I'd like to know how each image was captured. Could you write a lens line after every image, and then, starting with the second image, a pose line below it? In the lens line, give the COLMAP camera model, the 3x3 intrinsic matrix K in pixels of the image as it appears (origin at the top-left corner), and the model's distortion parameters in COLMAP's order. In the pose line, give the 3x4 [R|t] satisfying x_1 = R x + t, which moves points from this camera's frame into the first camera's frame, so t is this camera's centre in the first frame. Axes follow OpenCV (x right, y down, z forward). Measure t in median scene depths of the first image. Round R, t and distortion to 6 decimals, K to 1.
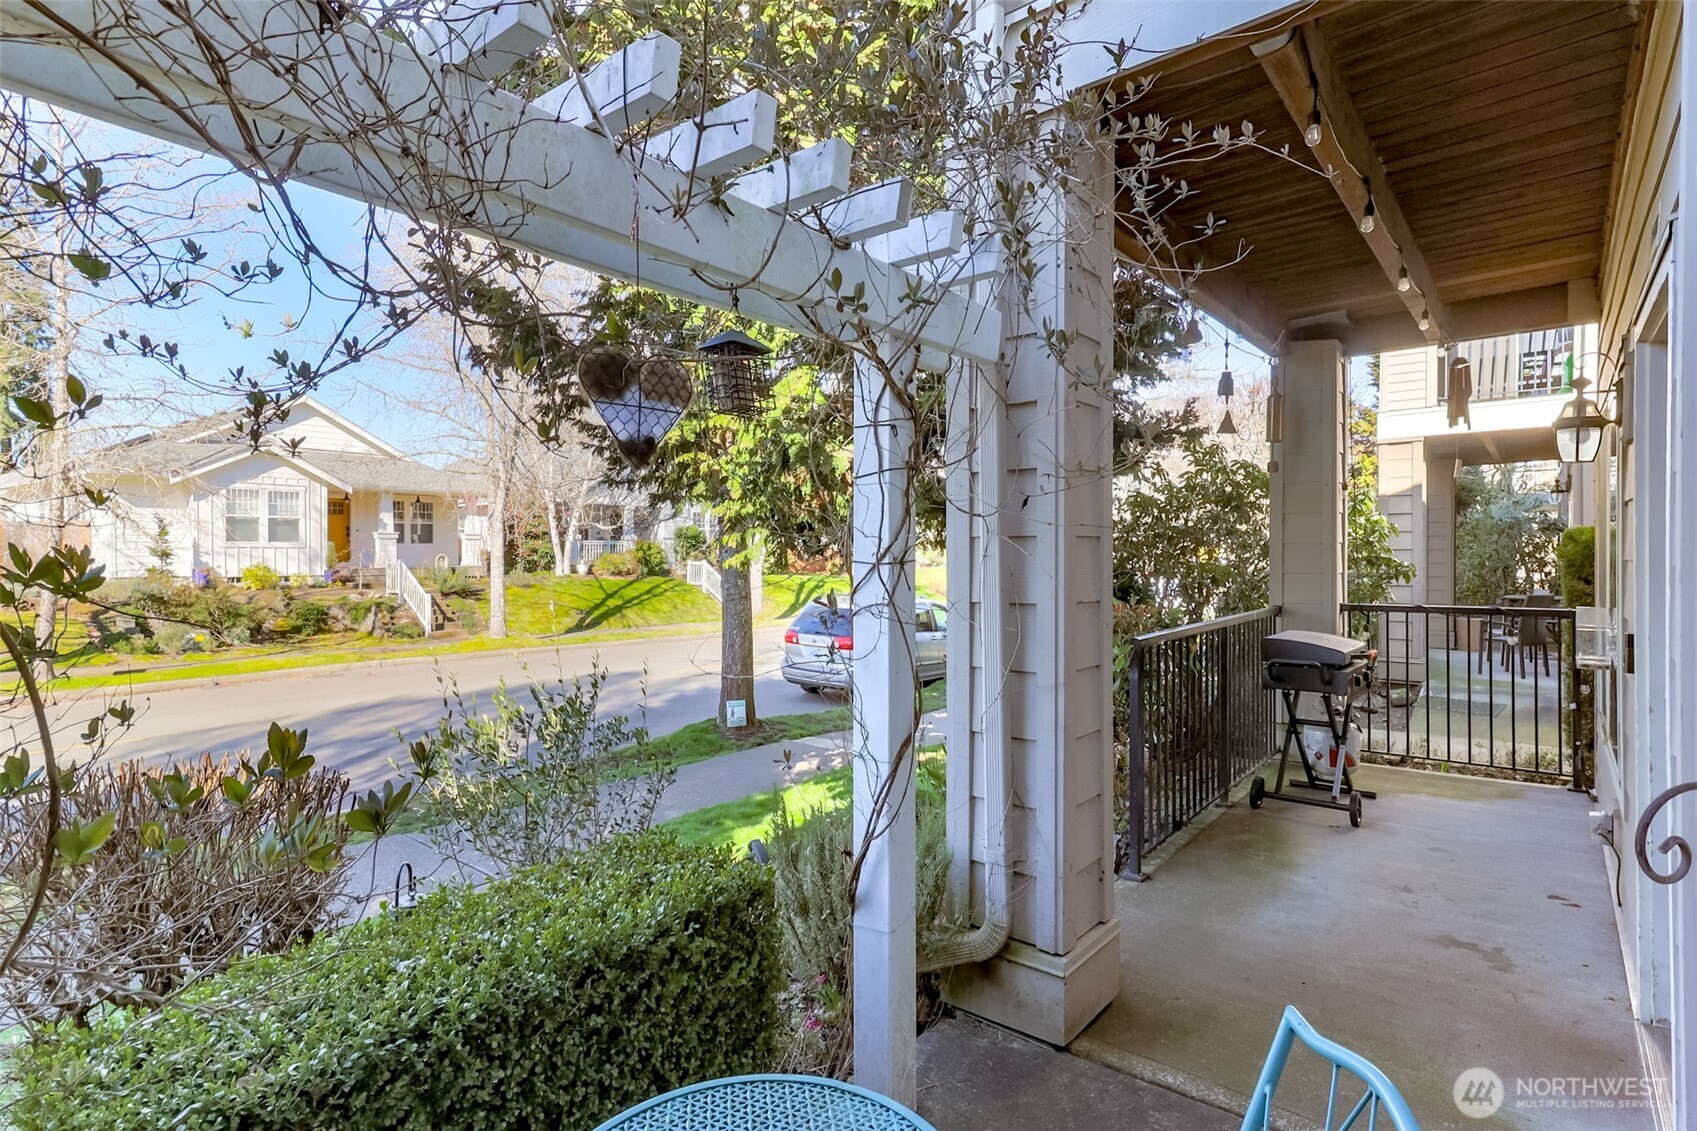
lens RADIAL K [[861.1, 0, 842.7], [0, 861.1, 551.5], [0, 0, 1]] dist [0.027300, 0.000208]
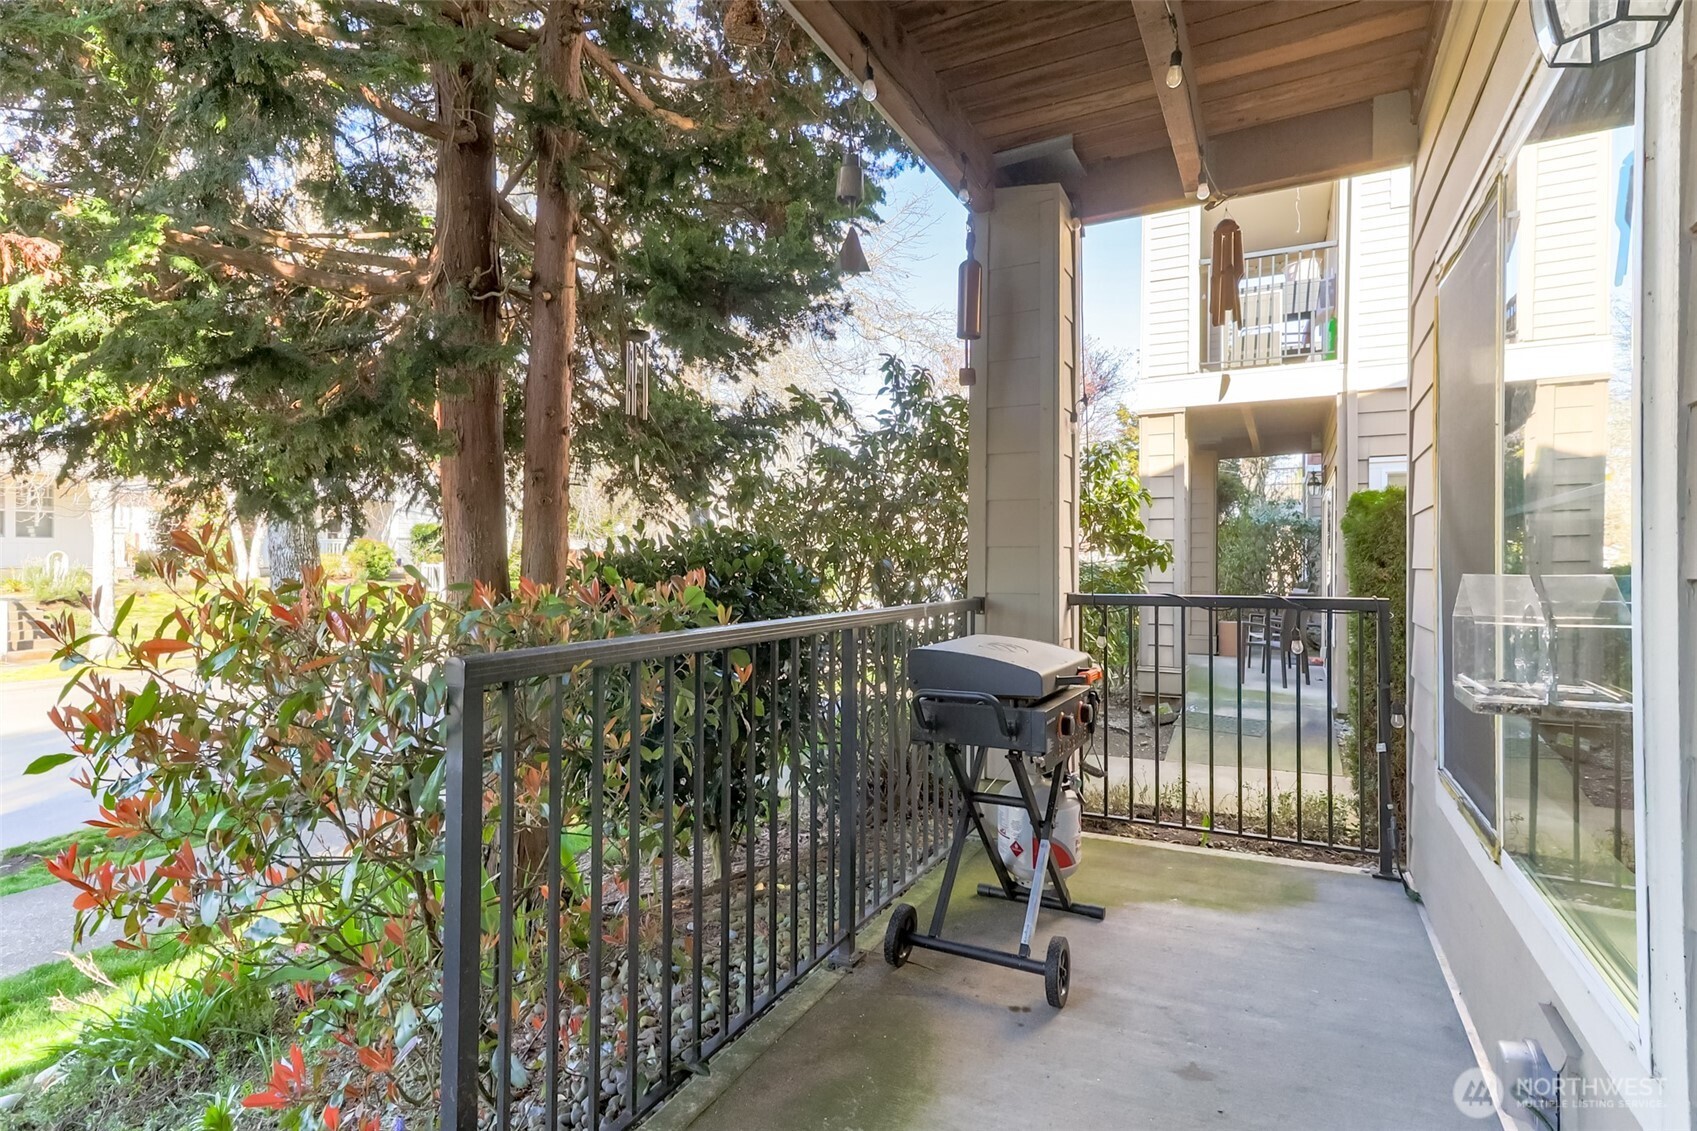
lens RADIAL K [[839.3, 0, 844.0], [0, 839.3, 553.6], [0, 0, 1]] dist [0.024654, 0.000529]
pose [[0.980619, 0.008818, 0.195726, 0.282646], [-0.006411, 0.999896, -0.012928, 0.038778], [-0.195820, 0.011423, 0.980573, 0.408686]]
